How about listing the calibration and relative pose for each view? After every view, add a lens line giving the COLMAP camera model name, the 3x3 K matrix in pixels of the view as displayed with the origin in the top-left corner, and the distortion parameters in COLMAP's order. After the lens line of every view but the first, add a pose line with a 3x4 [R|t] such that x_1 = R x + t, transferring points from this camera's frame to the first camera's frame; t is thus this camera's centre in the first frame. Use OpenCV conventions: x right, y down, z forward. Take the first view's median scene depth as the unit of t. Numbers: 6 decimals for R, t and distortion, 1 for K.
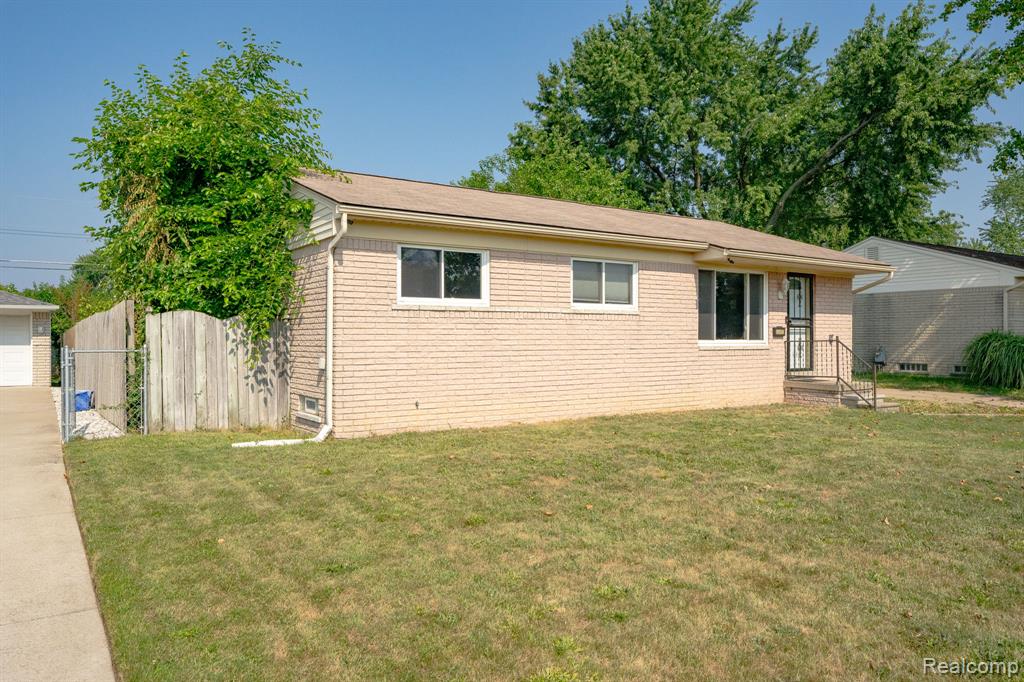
lens RADIAL K [[717.8, 0, 512.0], [0, 717.8, 341.0], [0, 0, 1]] dist [-0.000623, -0.000023]
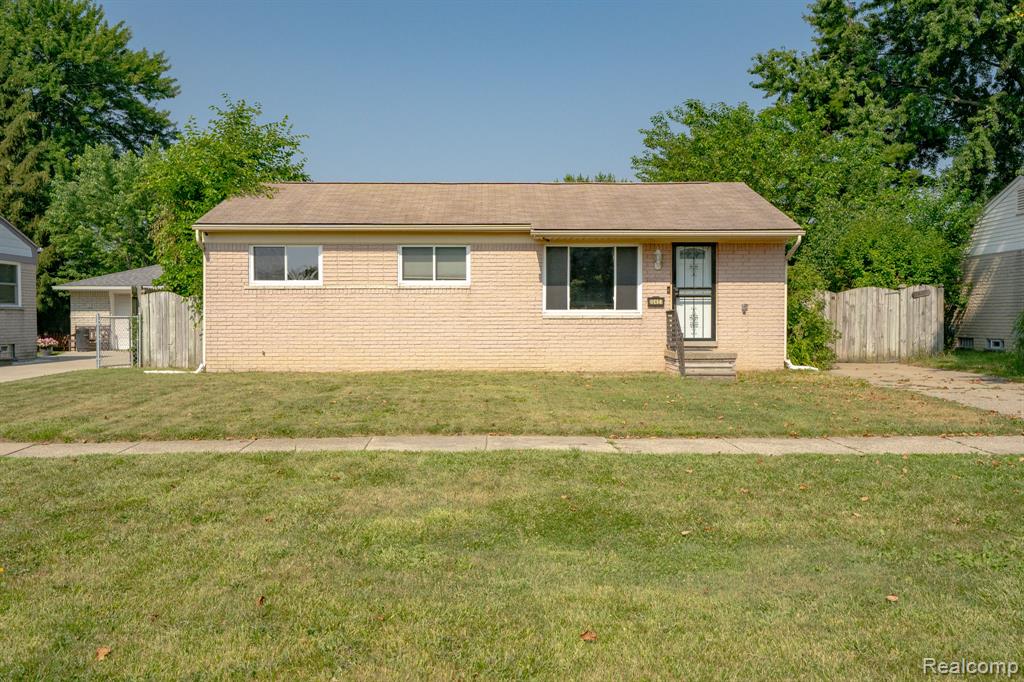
lens RADIAL K [[999.0, 0, 512.0], [0, 999.0, 341.0], [0, 0, 1]] dist [0.090511, 0.000749]
pose [[0.832967, 0.010161, -0.553230, 1.156587], [-0.001108, 0.999860, 0.016697, 0.022878], [0.553322, -0.013295, 0.832861, -0.352223]]
